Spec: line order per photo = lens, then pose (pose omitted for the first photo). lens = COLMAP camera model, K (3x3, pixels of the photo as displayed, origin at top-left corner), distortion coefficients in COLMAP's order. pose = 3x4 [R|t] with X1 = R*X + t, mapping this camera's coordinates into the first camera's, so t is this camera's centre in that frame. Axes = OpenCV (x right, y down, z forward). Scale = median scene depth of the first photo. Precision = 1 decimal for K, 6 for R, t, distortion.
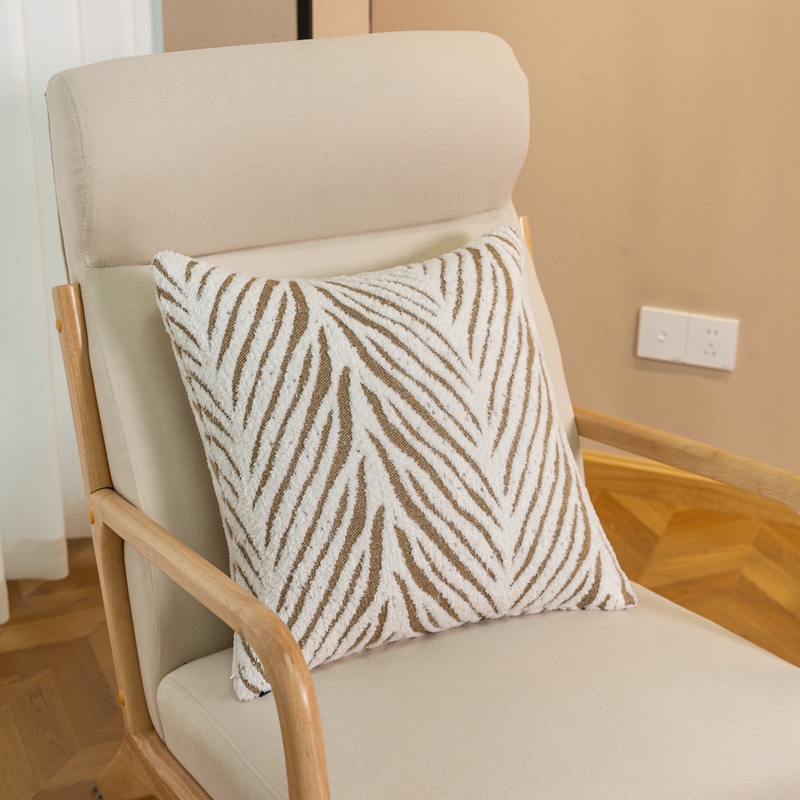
lens RADIAL K [[1545.1, 0, 403.3], [0, 1545.1, 401.8], [0, 0, 1]] dist [0.012163, 0.000000]
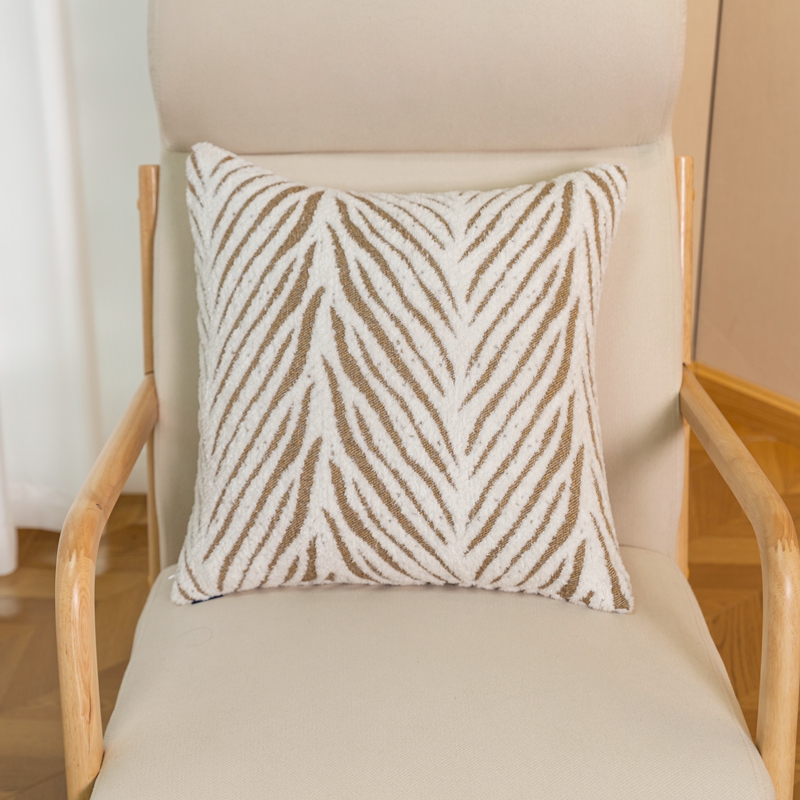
lens RADIAL K [[1753.3, 0, 398.9], [0, 1753.3, 399.5], [0, 0, 1]] dist [0.028360, 0.000000]
pose [[0.883828, 0.185016, -0.429671, 0.473773], [-0.163705, 0.982717, 0.086417, -0.054924], [0.438234, -0.006039, 0.898841, 0.051895]]
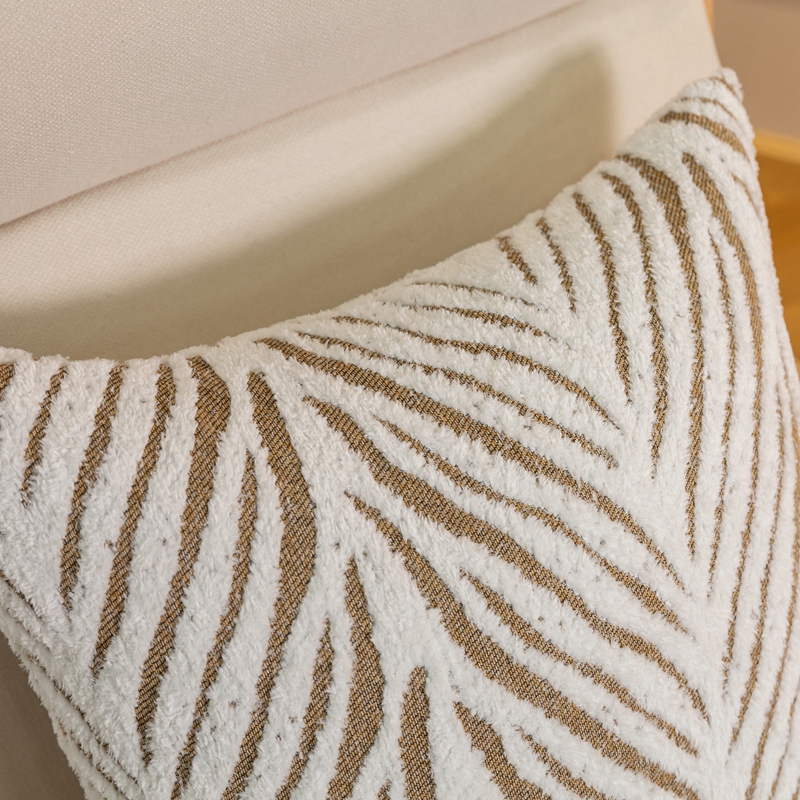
lens RADIAL K [[1524.6, 0, 397.7], [0, 1524.6, 398.1], [0, 0, 1]] dist [-0.054368, 0.000000]
pose [[0.995172, -0.038341, 0.090343, -0.074464], [-0.008118, 0.885220, 0.465102, -0.265808], [-0.097806, -0.463590, 0.880635, 0.674674]]
